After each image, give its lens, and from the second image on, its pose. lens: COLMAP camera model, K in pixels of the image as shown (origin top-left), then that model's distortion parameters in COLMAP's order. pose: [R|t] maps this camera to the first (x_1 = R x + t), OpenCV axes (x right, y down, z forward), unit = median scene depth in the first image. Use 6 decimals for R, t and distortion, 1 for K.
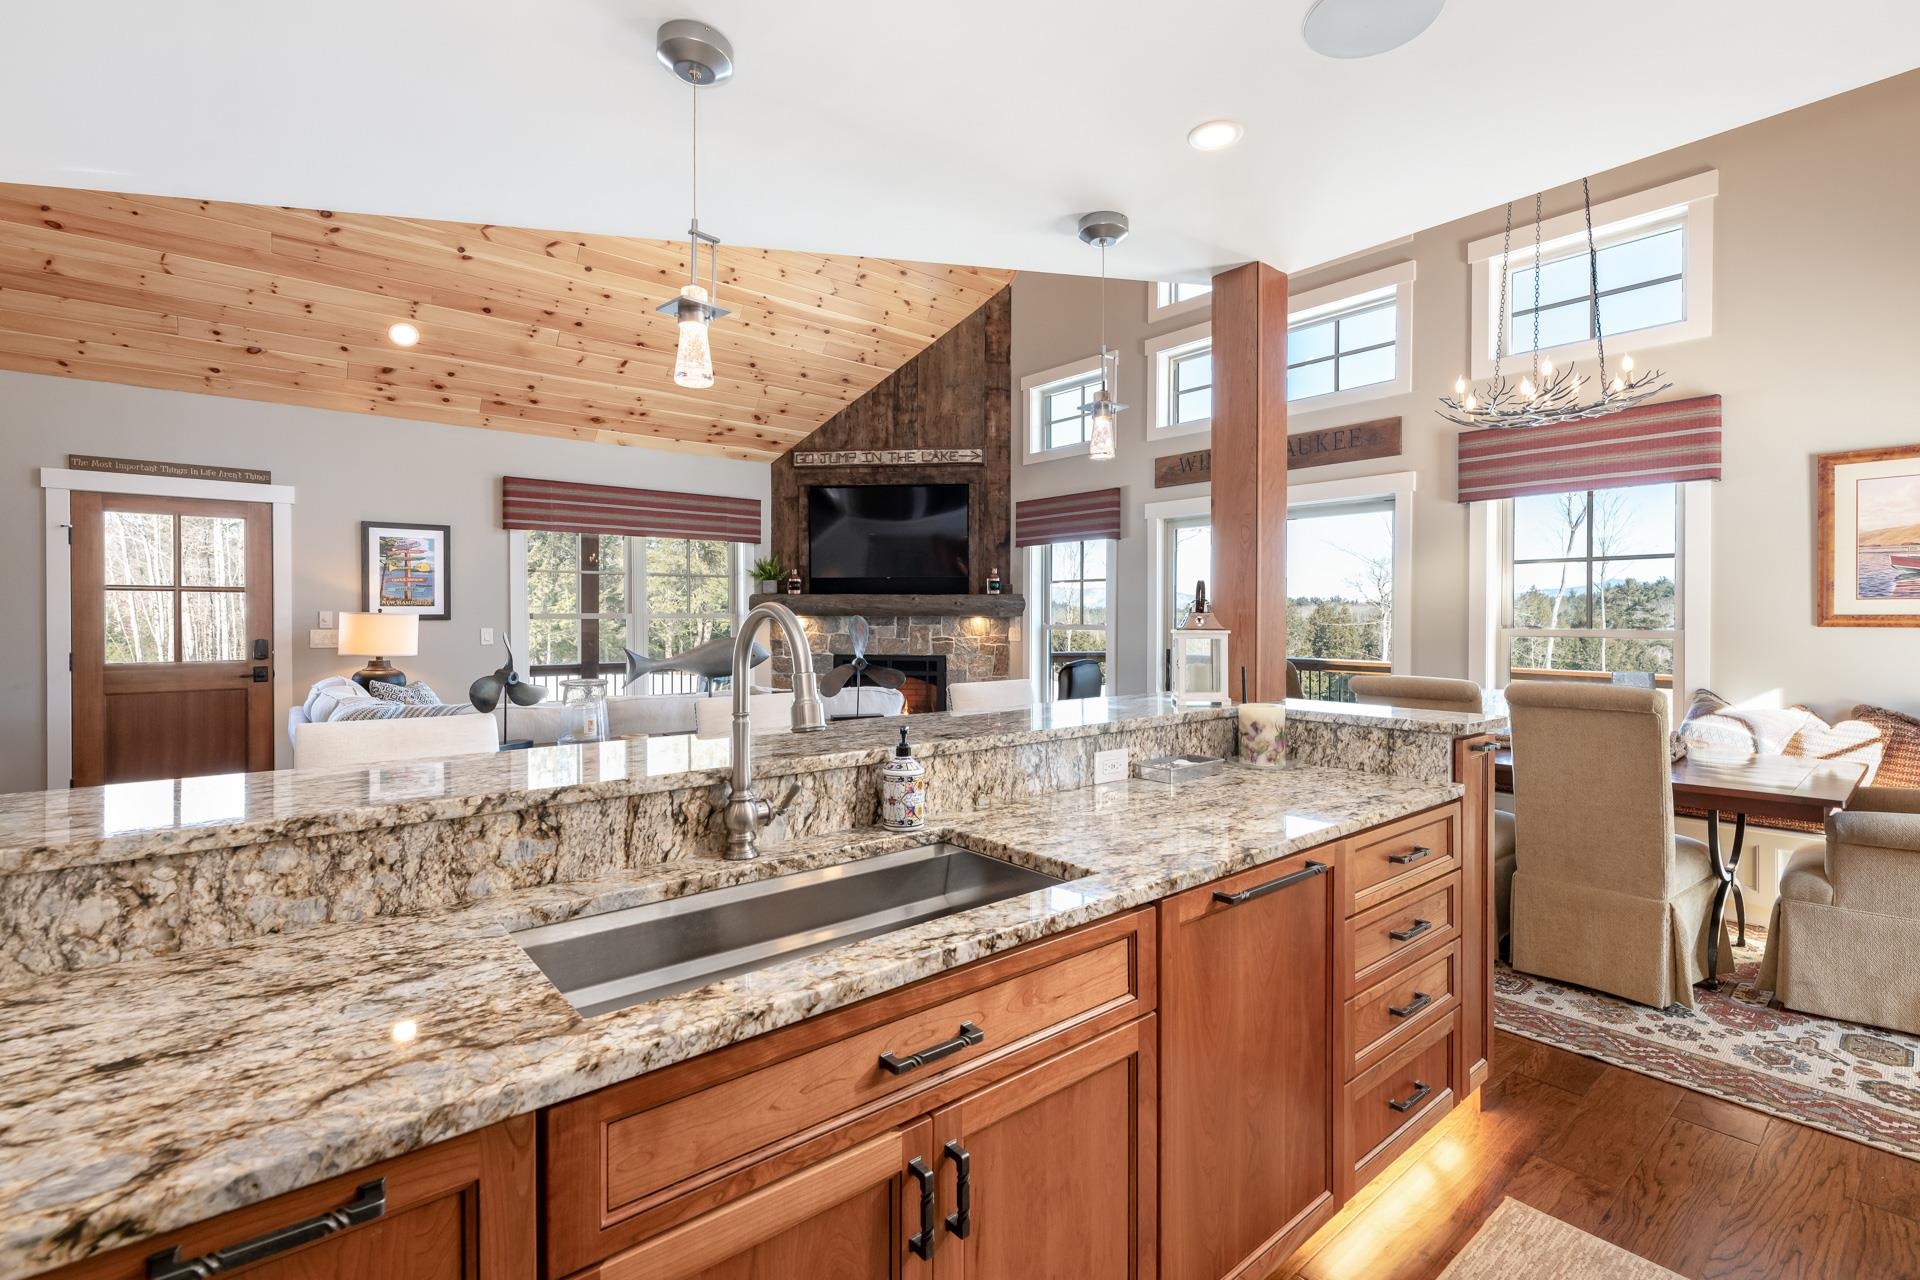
lens RADIAL K [[858.9, 0, 1026.3], [0, 858.9, 619.7], [0, 0, 1]] dist [-0.004542, 0.001884]
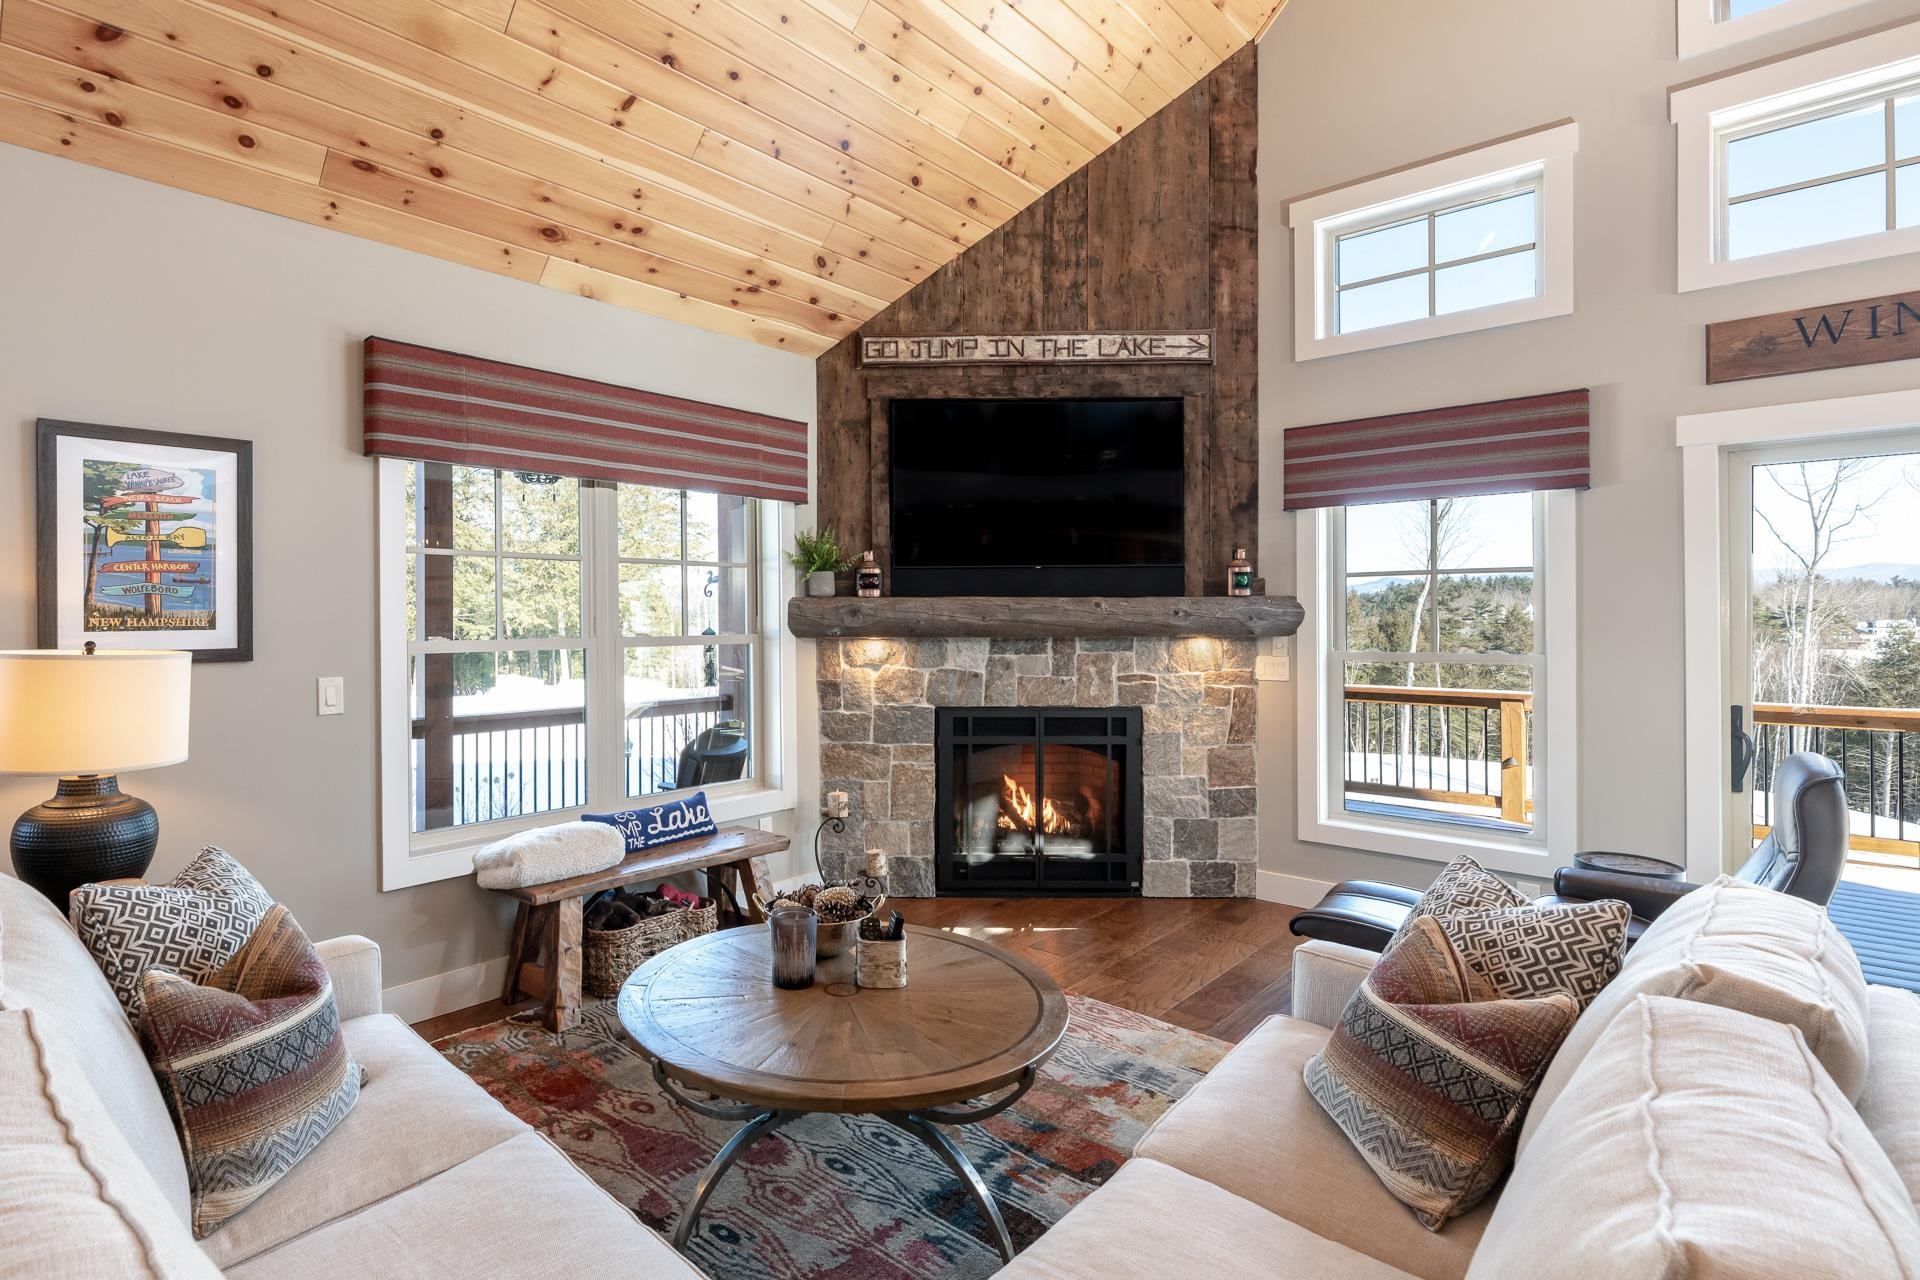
lens RADIAL K [[942.6, 0, 847.2], [0, 942.6, 613.8], [0, 0, 1]] dist [0.002245, -0.004248]
pose [[0.998345, -0.003480, 0.057403, -0.406054], [0.003972, 0.999956, -0.008452, -0.018141], [-0.057371, 0.008666, 0.998315, 0.517661]]
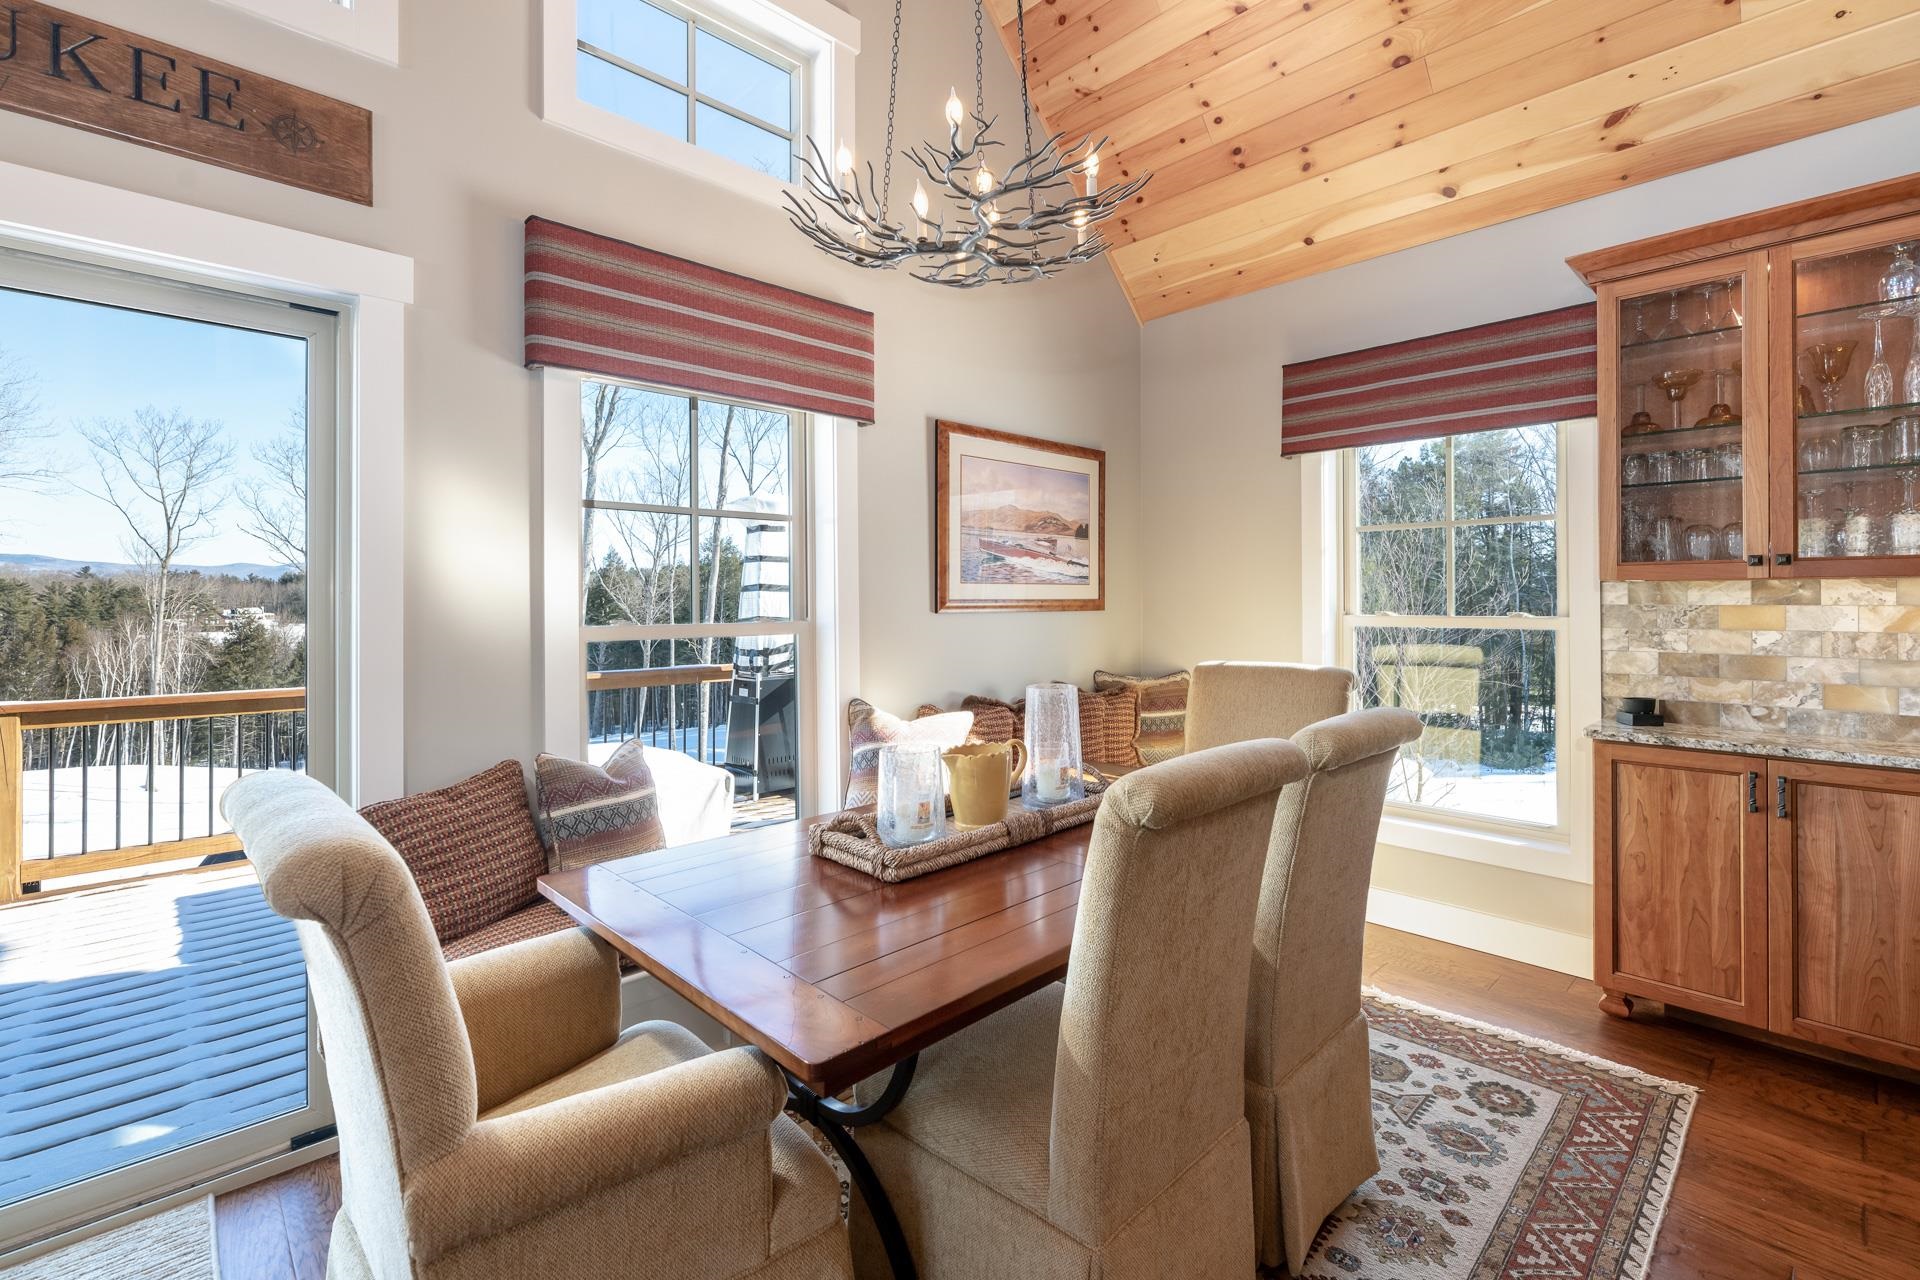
lens RADIAL K [[858.9, 0, 953.3], [0, 858.9, 601.0], [0, 0, 1]] dist [-0.004542, 0.001884]
pose [[-0.003299, 0.003960, 0.999987, 0.024211], [0.006187, 0.999973, -0.003940, -0.000286], [-0.999975, 0.006174, -0.003323, 0.615765]]
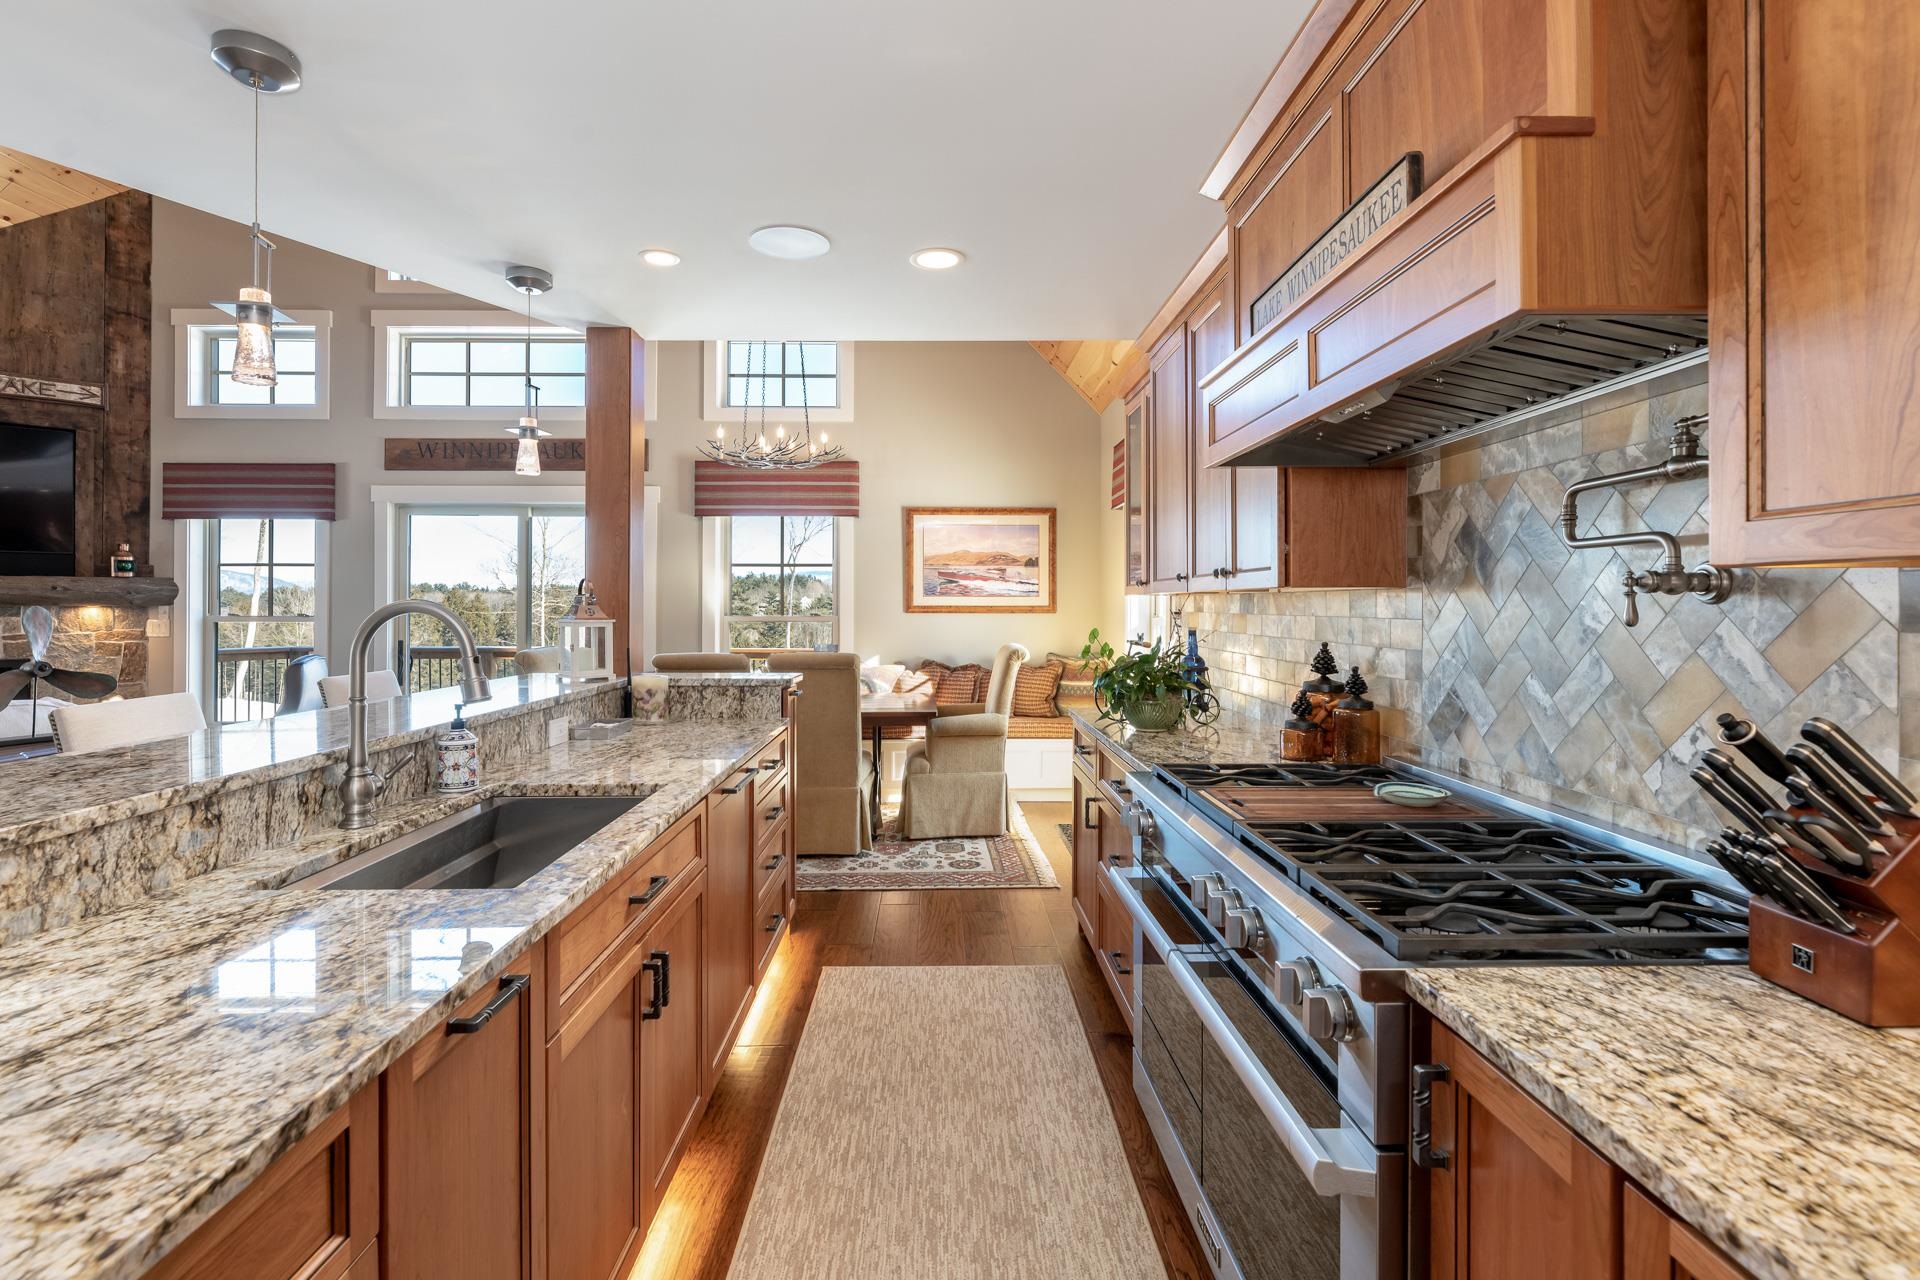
lens RADIAL K [[858.9, 0, 928.2], [0, 858.9, 603.4], [0, 0, 1]] dist [-0.004542, 0.001884]
pose [[0.665768, 0.002241, 0.746155, -0.164715], [0.001719, 0.999988, -0.004537, -0.001799], [-0.746156, 0.004303, 0.665757, -0.072844]]
